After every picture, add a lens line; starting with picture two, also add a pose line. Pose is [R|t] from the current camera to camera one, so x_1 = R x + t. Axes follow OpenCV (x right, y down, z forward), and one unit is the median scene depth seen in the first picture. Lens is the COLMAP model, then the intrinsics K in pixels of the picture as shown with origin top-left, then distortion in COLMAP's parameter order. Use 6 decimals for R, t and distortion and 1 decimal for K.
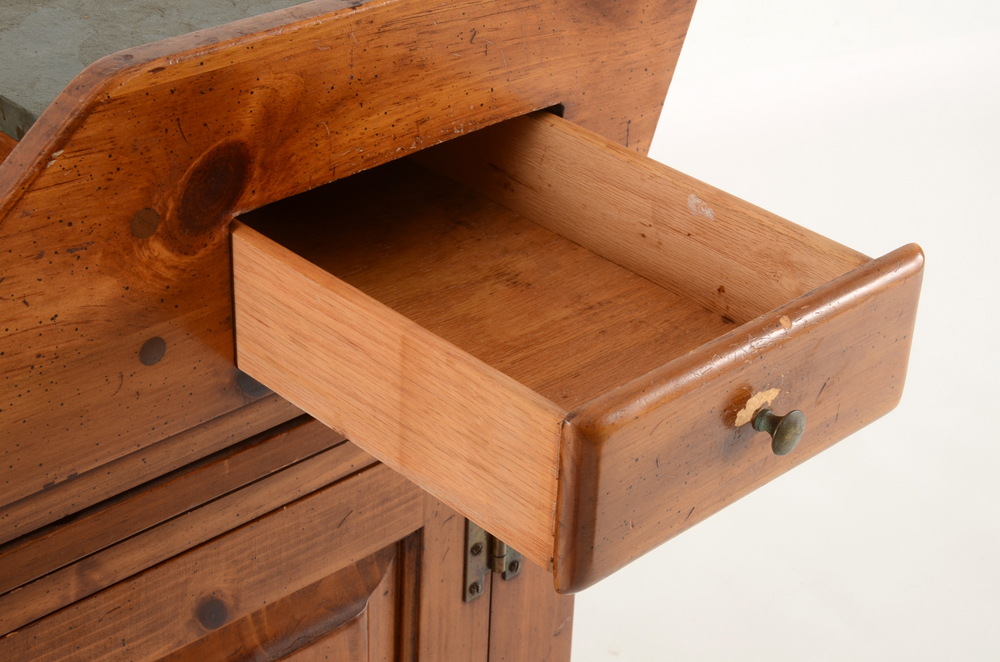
lens RADIAL K [[1899.7, 0, 500.0], [0, 1899.7, 331.0], [0, 0, 1]] dist [0.263986, 0.122879]
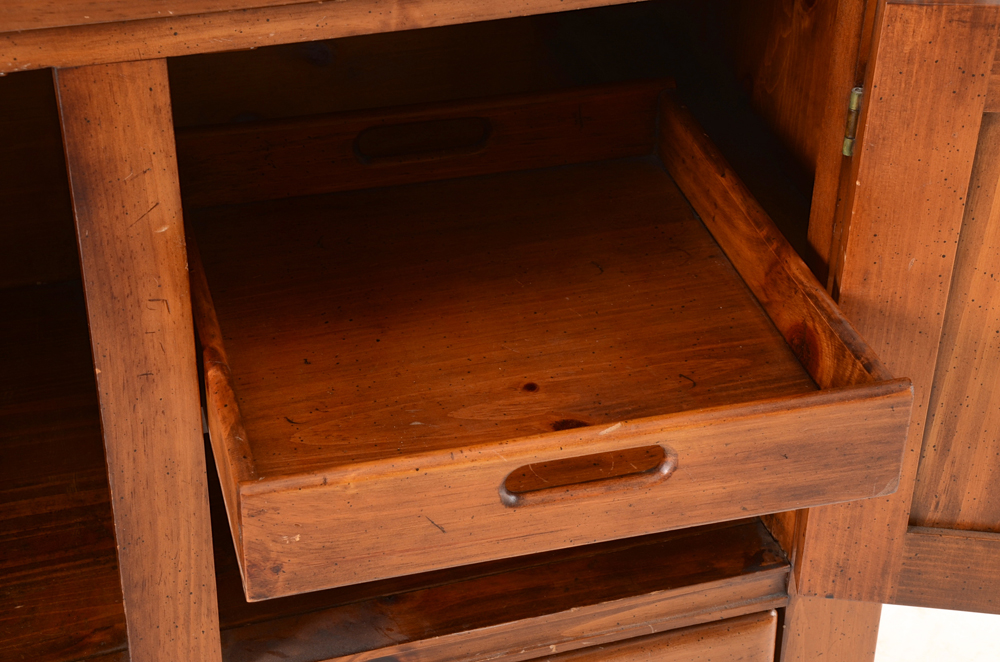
lens RADIAL K [[1881.8, 0, 500.0], [0, 1881.8, 331.0], [0, 0, 1]] dist [0.292132, 0.045919]
pose [[0.894855, 0.227538, -0.384007, 0.307295], [-0.199326, 0.973474, 0.112328, 0.179461], [0.399379, -0.023974, 0.916472, 0.011568]]
